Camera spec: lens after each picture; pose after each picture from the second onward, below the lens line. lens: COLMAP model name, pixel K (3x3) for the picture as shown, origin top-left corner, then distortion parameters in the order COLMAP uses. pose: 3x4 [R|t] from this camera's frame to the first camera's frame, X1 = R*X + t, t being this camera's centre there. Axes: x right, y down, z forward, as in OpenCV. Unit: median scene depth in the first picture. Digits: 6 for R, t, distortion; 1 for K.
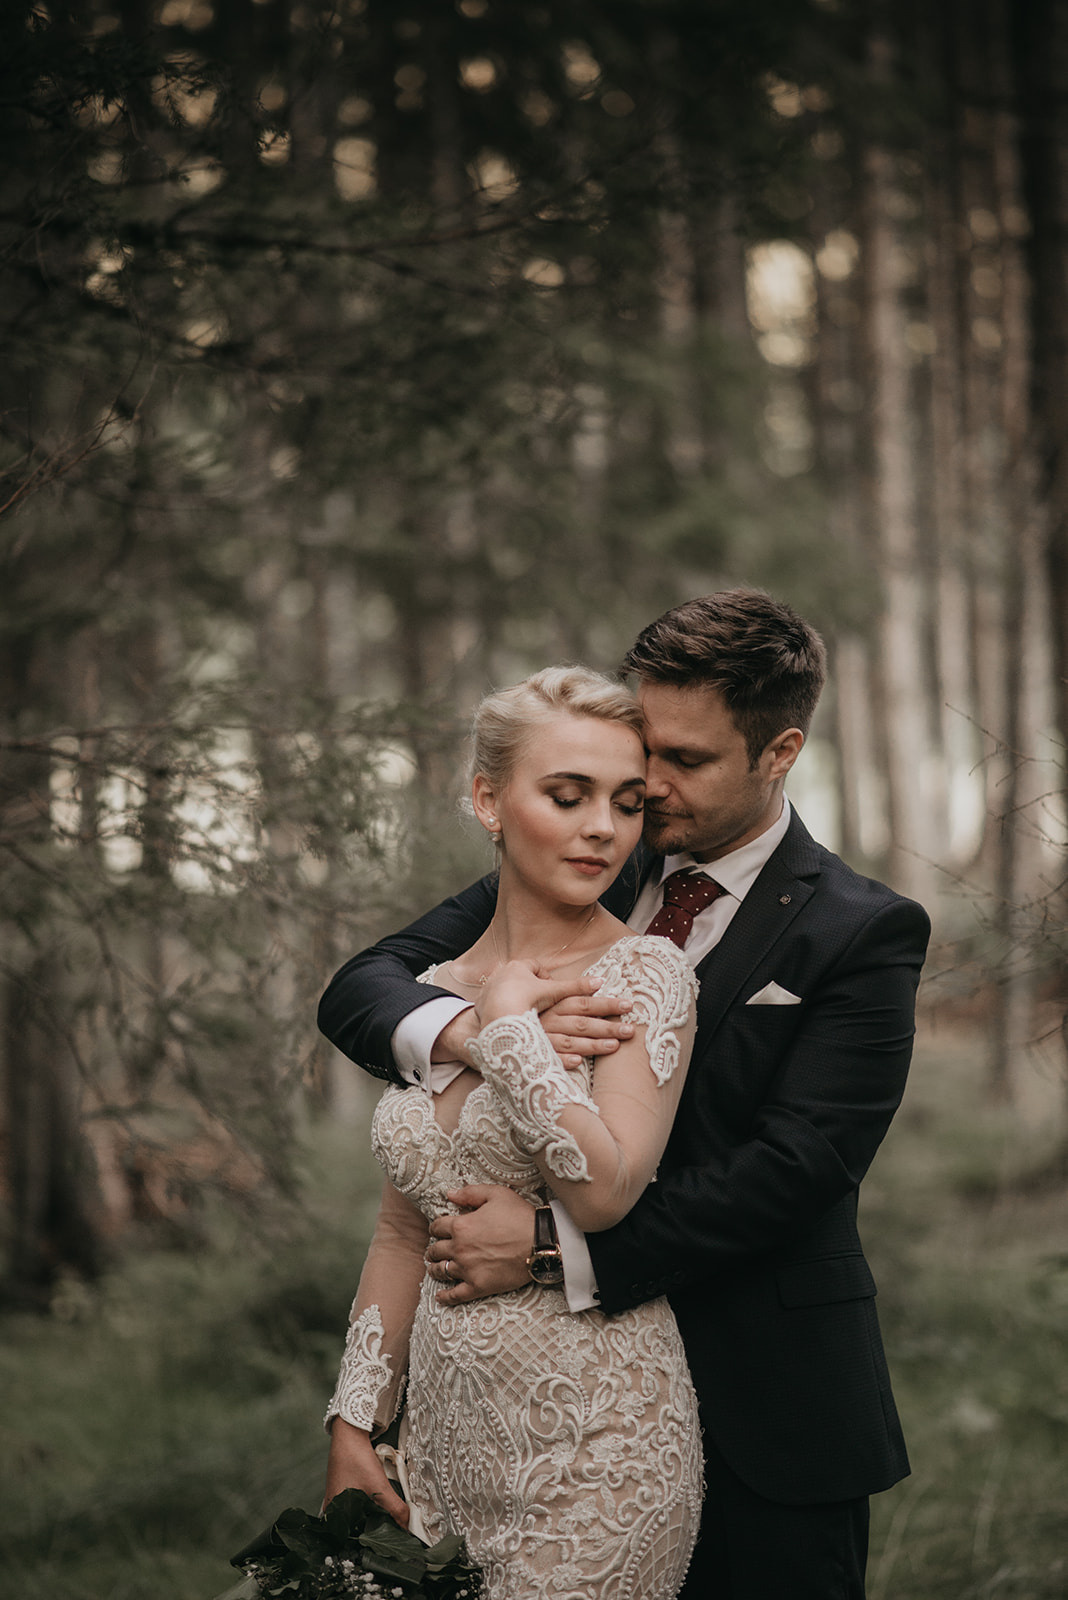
lens RADIAL K [[3867.1, 0, 535.8], [0, 3867.1, 834.5], [0, 0, 1]] dist [-0.291562, 6.873768]
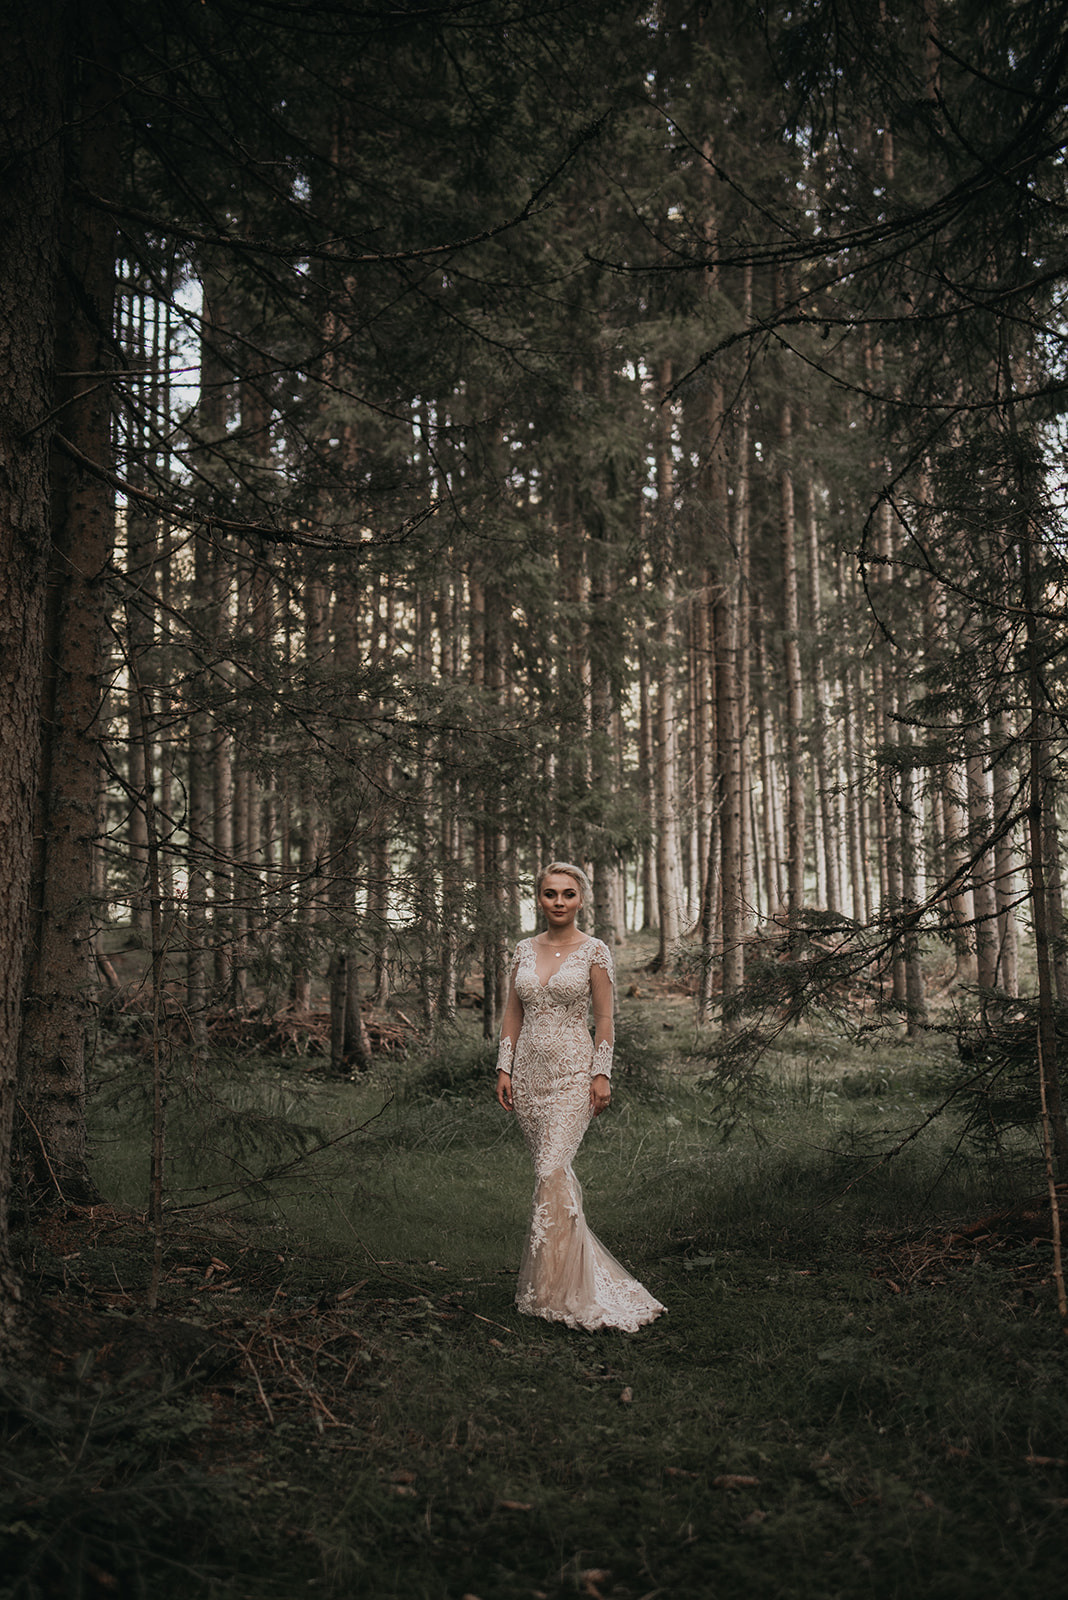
lens RADIAL K [[1600.8, 0, 534.0], [0, 1600.8, 800.0], [0, 0, 1]] dist [-0.064873, 0.072368]
pose [[0.999321, 0.036624, 0.004080, -0.009099], [-0.036238, 0.996774, -0.071608, 0.000050], [-0.006689, 0.071412, 0.997424, -0.335127]]
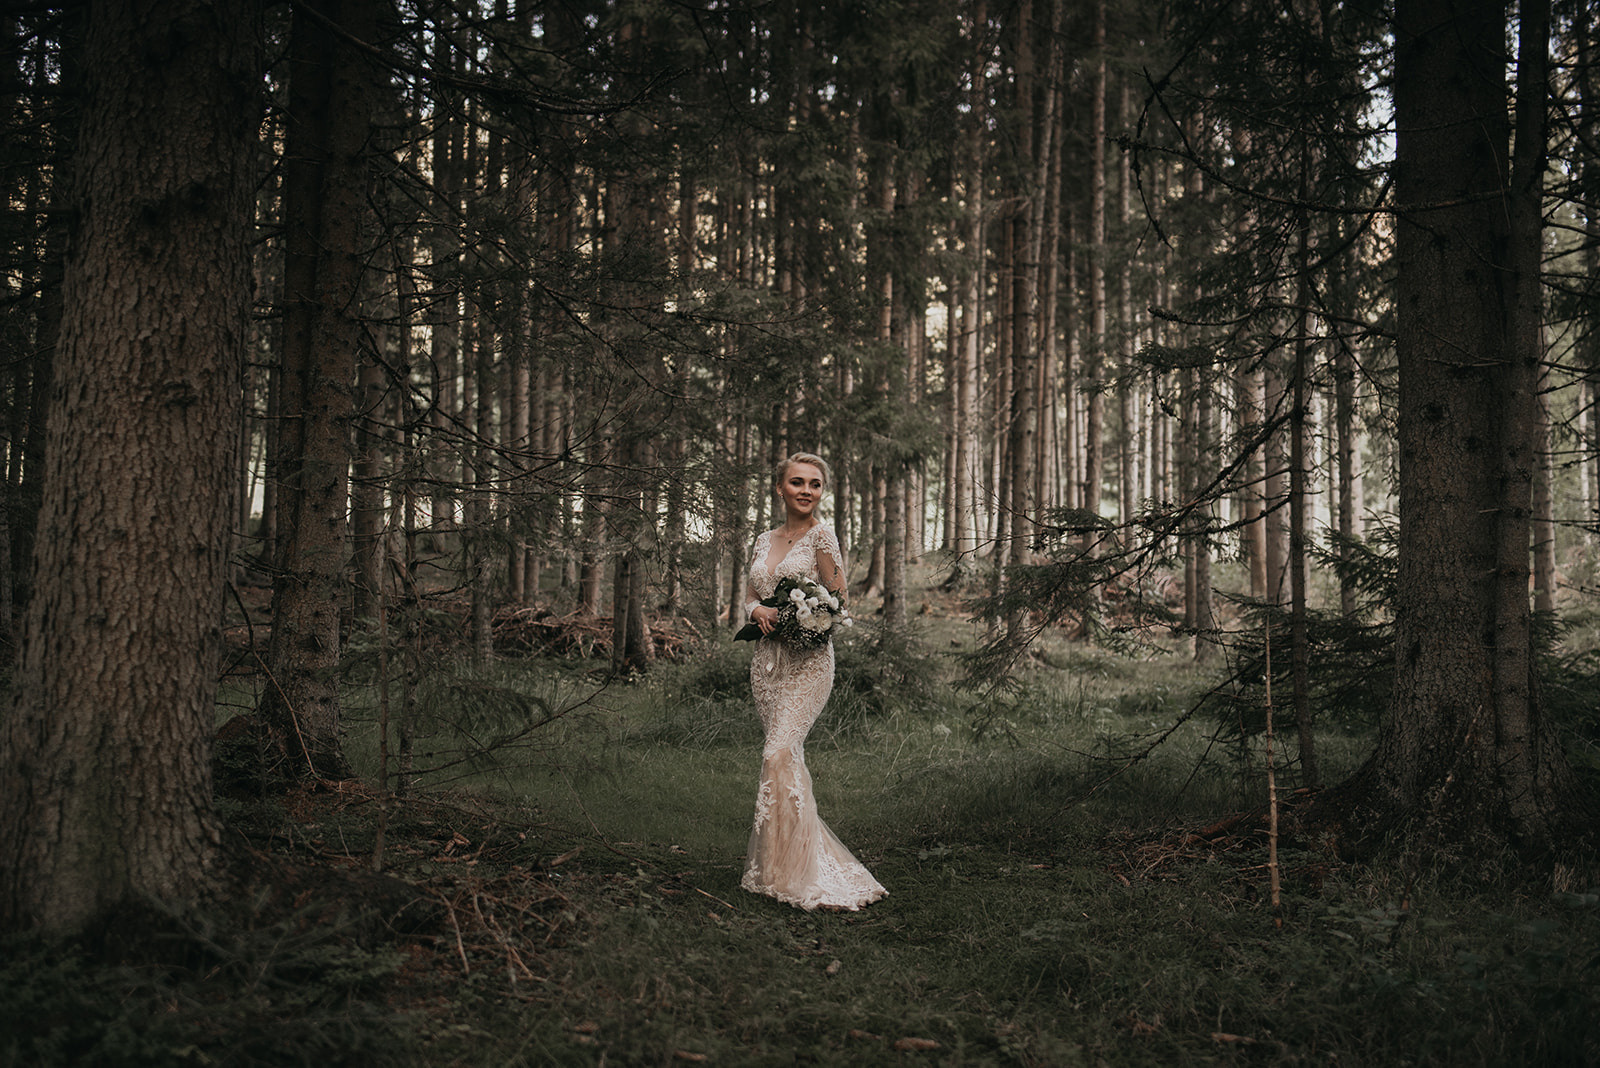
lens RADIAL K [[1600.8, 0, 800.0], [0, 1600.8, 534.0], [0, 0, 1]] dist [-0.064873, 0.072368]
pose [[0.997626, 0.066063, -0.019447, 0.030731], [-0.066091, 0.997813, -0.000826, 0.020074], [0.019350, 0.002109, 0.999811, -0.324761]]
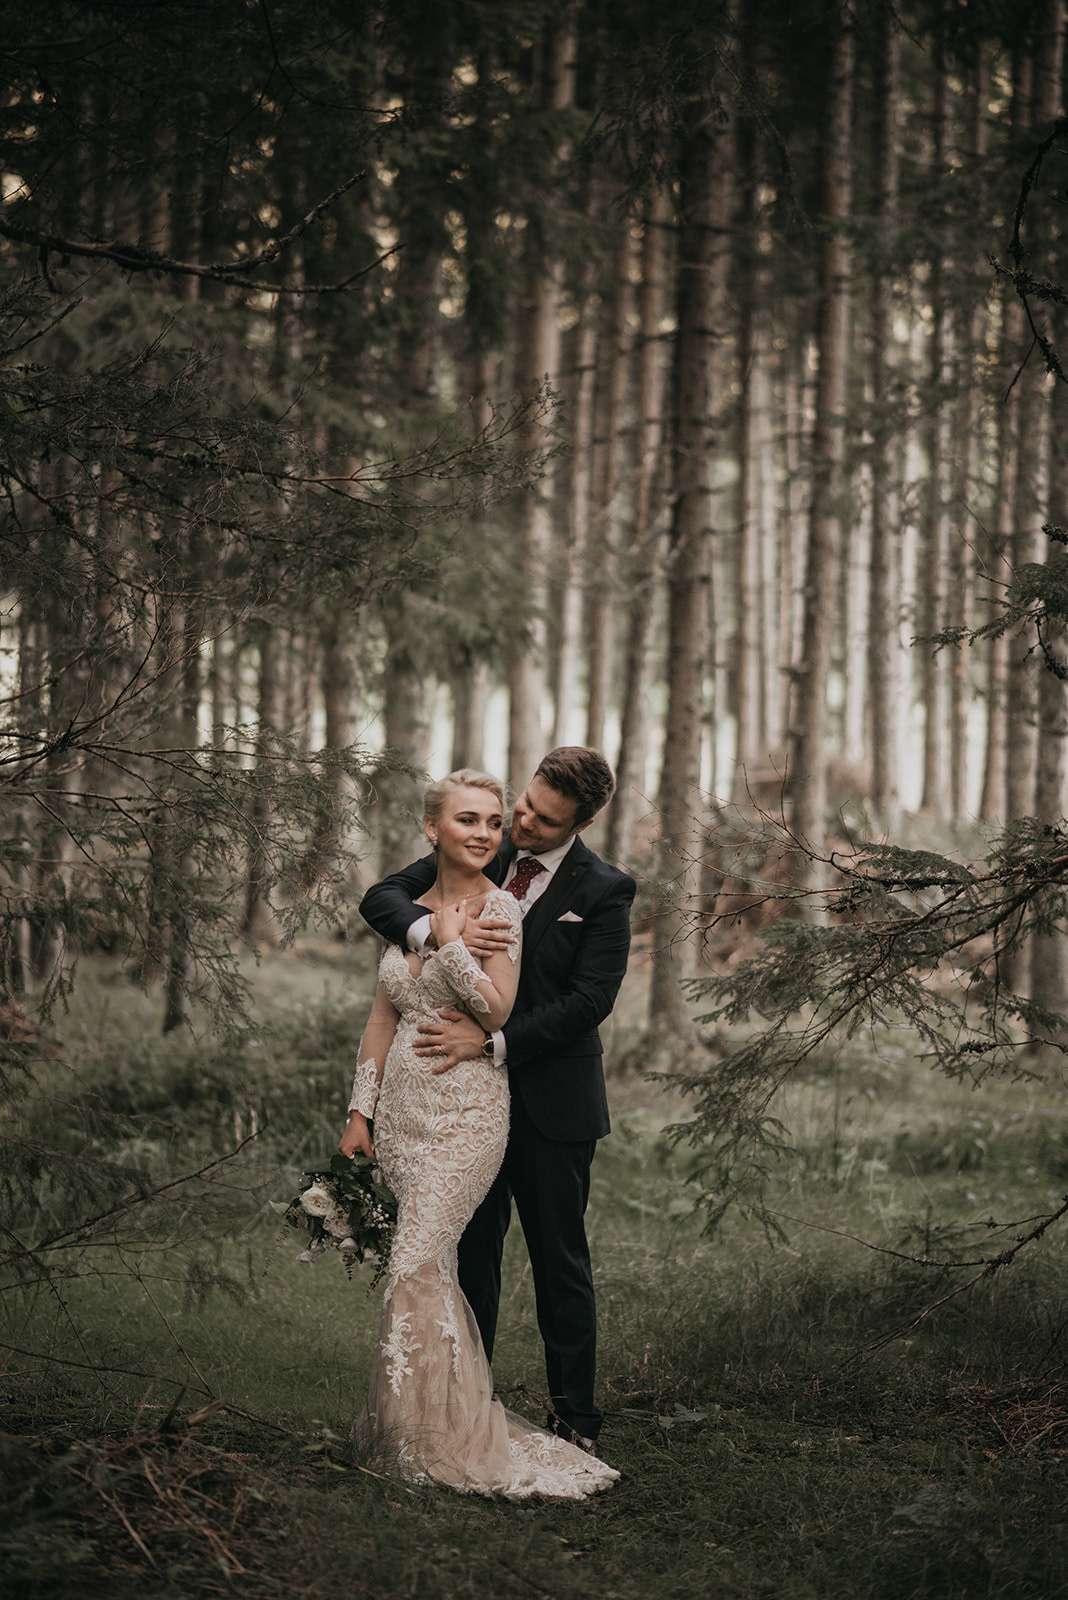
lens RADIAL K [[3867.1, 0, 535.8], [0, 3867.1, 834.5], [0, 0, 1]] dist [-0.291562, 6.873768]
pose [[0.990698, 0.082399, 0.108292, -0.124790], [-0.085113, 0.996157, 0.020673, -0.034662], [-0.106173, -0.029698, 0.993904, -0.775633]]
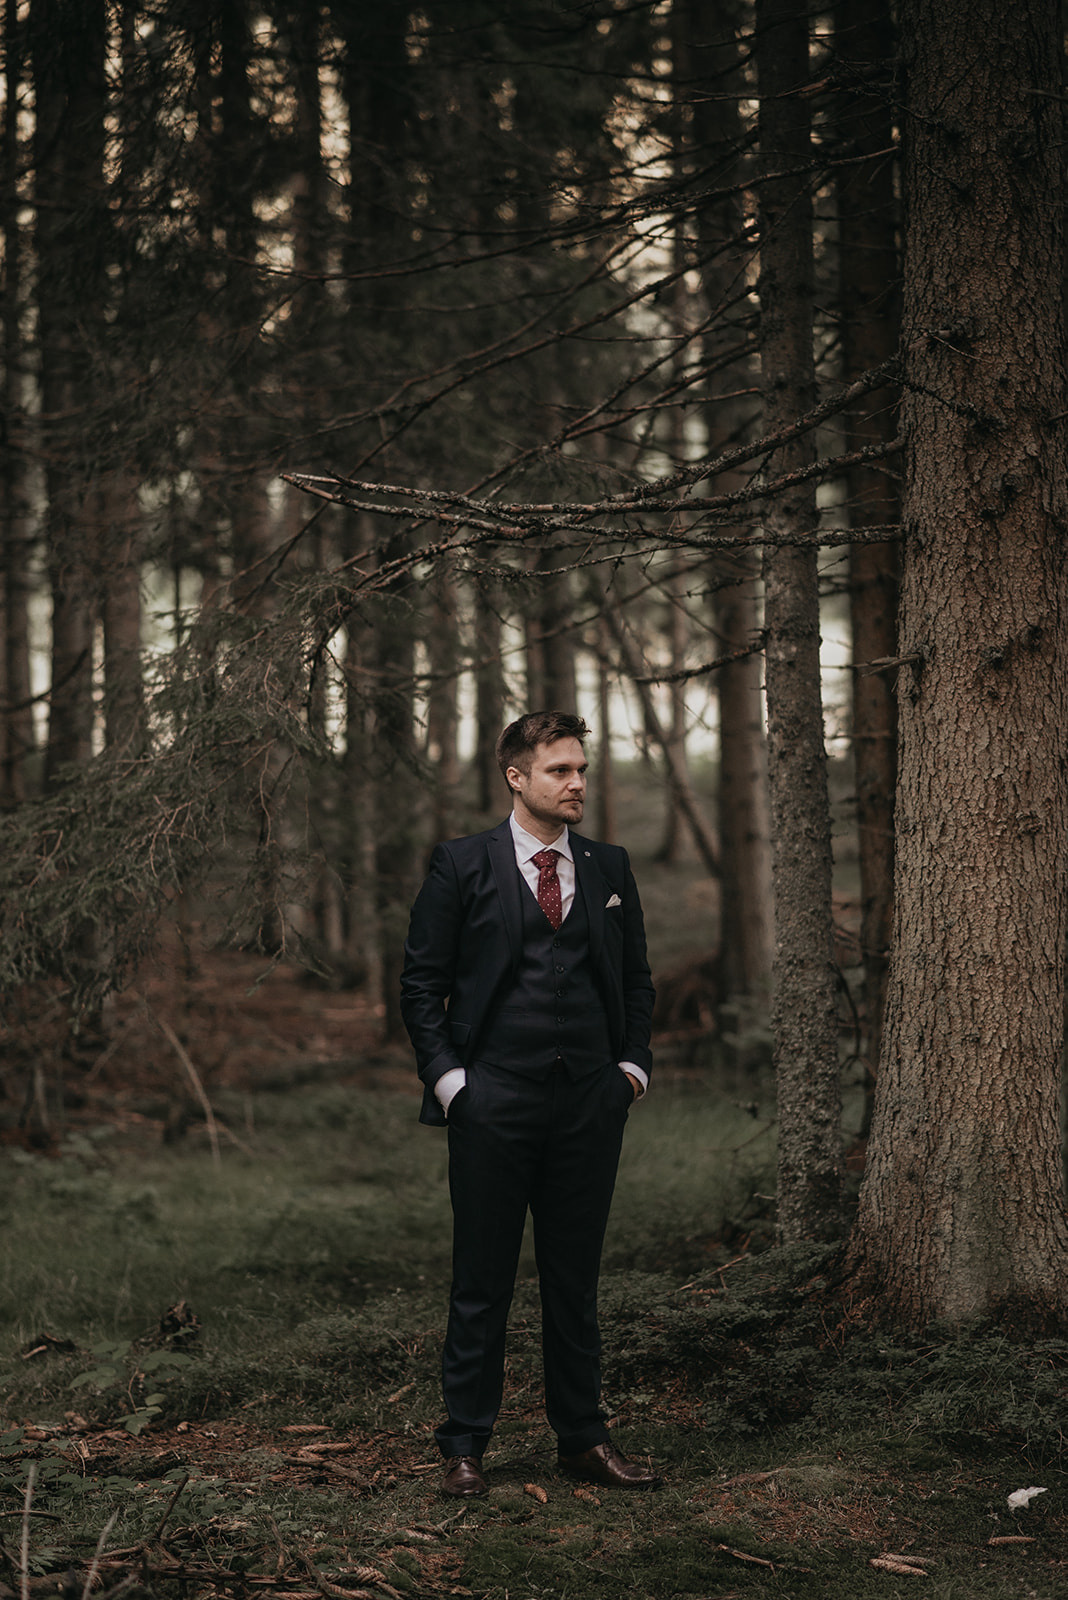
lens RADIAL K [[3867.1, 0, 535.8], [0, 3867.1, 834.5], [0, 0, 1]] dist [-0.291562, 6.873768]
pose [[0.961969, 0.020428, -0.272392, 0.014651], [-0.010683, 0.999250, 0.037213, -0.068480], [0.272948, -0.032888, 0.961466, -1.269798]]
